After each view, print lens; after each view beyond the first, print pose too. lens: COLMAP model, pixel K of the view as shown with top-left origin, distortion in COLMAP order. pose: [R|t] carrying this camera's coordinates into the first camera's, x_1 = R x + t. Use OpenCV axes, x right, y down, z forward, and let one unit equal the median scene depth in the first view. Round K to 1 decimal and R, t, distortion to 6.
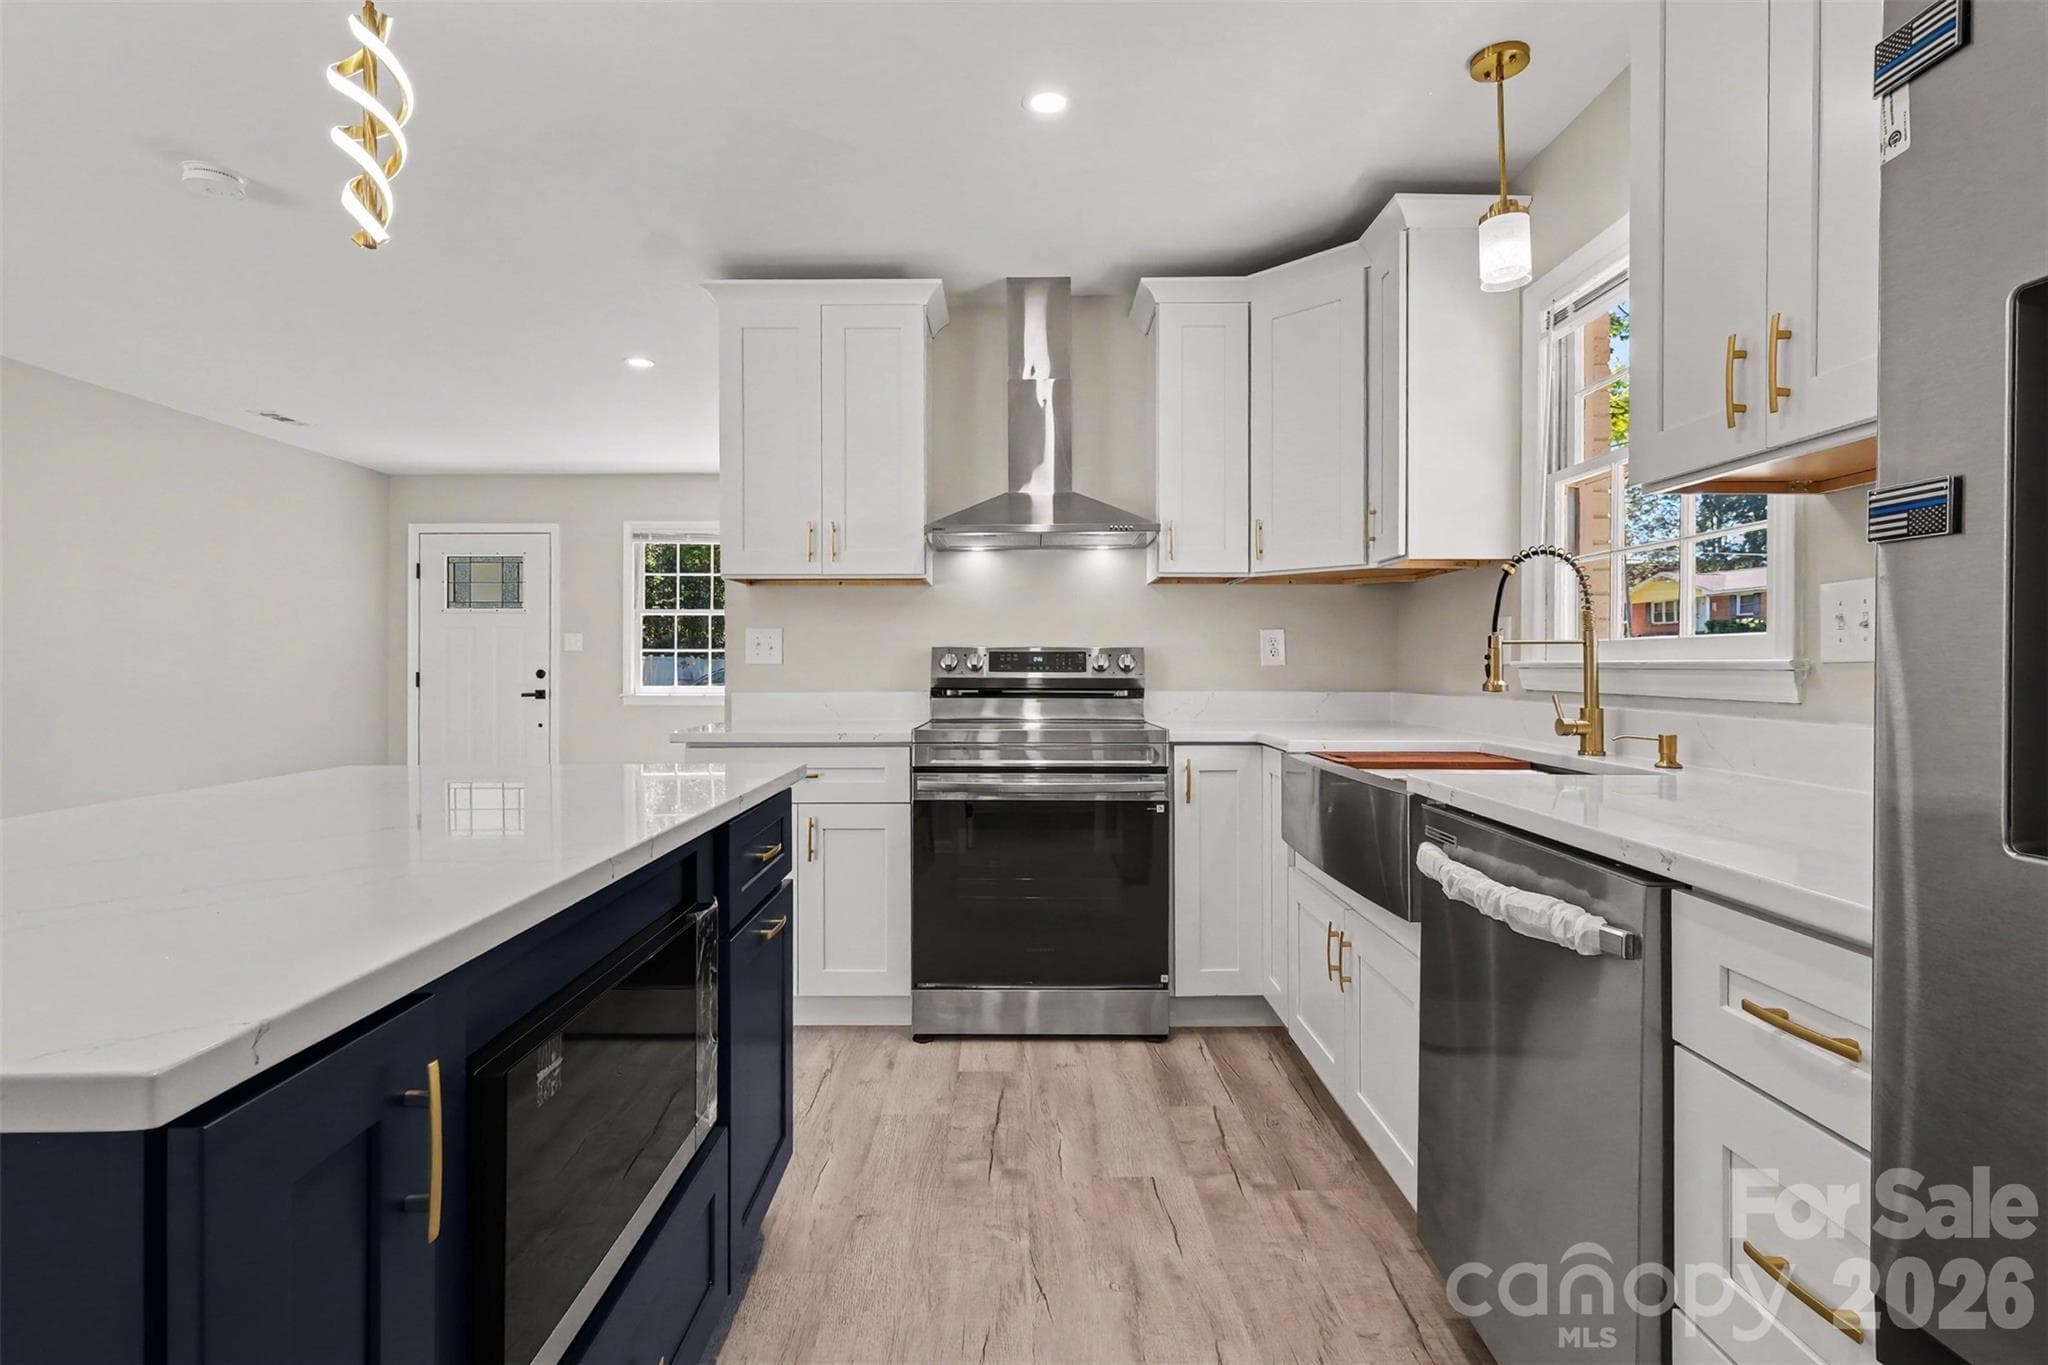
lens RADIAL K [[979.9, 0, 1021.3], [0, 979.9, 658.7], [0, 0, 1]] dist [-0.000373, 0.000740]
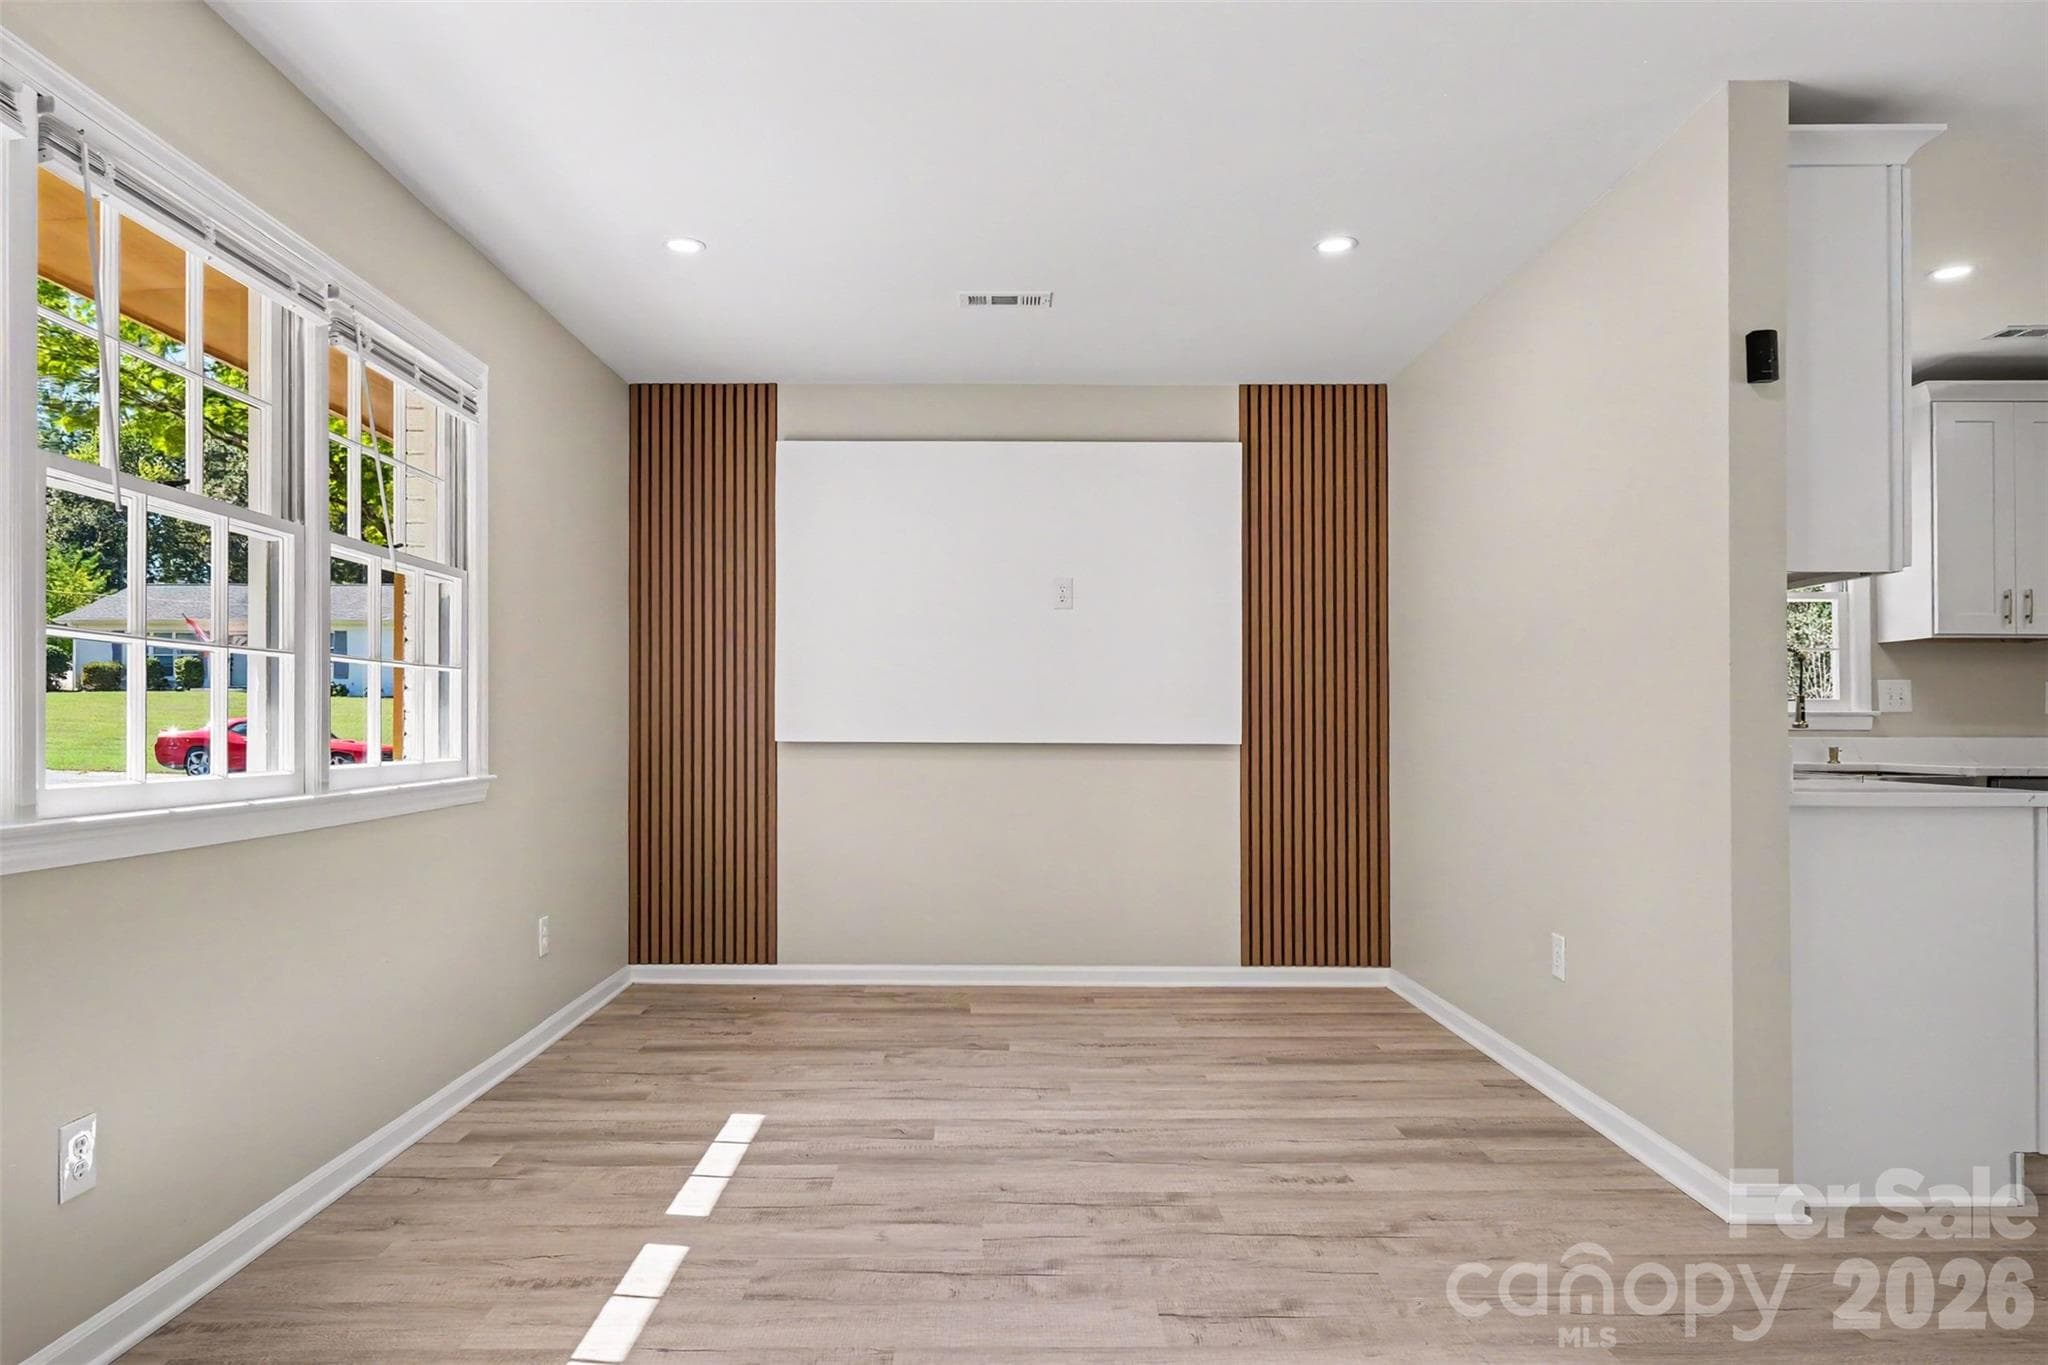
lens RADIAL K [[1244.2, 0, 1024.0], [0, 1244.2, 682.5], [0, 0, 1]] dist [-0.003040, -0.000014]
pose [[0.014640, 0.034648, 0.999292, -0.570842], [-0.008453, 0.999368, -0.034527, 0.013362], [-0.999857, -0.007941, 0.014923, 0.777630]]
